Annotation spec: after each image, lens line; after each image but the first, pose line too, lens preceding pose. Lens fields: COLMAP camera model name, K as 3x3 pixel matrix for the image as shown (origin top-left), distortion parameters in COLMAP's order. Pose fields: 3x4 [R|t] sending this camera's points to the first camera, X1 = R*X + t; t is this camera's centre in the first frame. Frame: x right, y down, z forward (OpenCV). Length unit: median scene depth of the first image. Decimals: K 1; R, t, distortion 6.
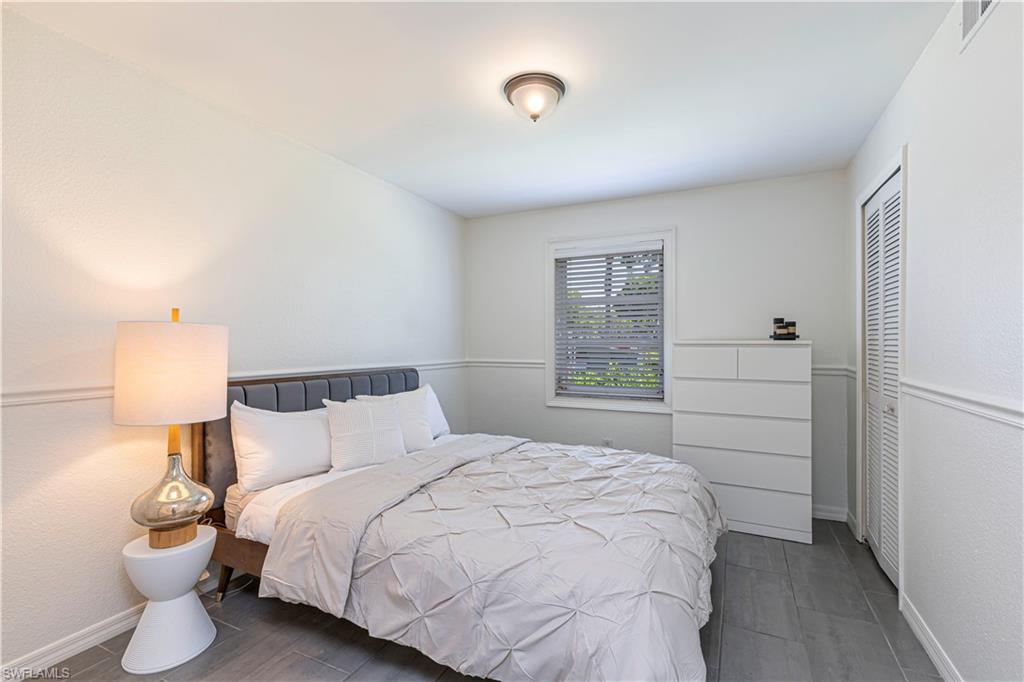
lens RADIAL K [[457.9, 0, 514.1], [0, 457.9, 343.3], [0, 0, 1]] dist [0.012344, -0.002078]
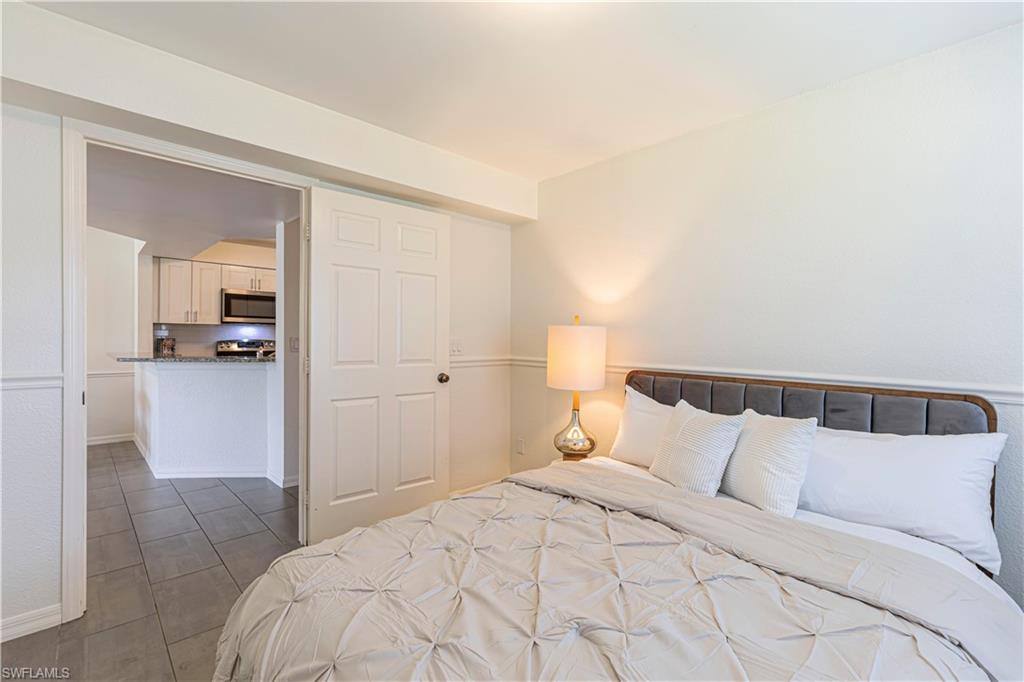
lens RADIAL K [[457.9, 0, 518.3], [0, 457.9, 340.6], [0, 0, 1]] dist [0.012344, -0.002078]
pose [[-0.371771, 0.005136, -0.928310, 0.752163], [-0.009444, 0.999912, 0.009314, -0.007112], [0.928276, 0.012230, -0.371690, 1.347037]]
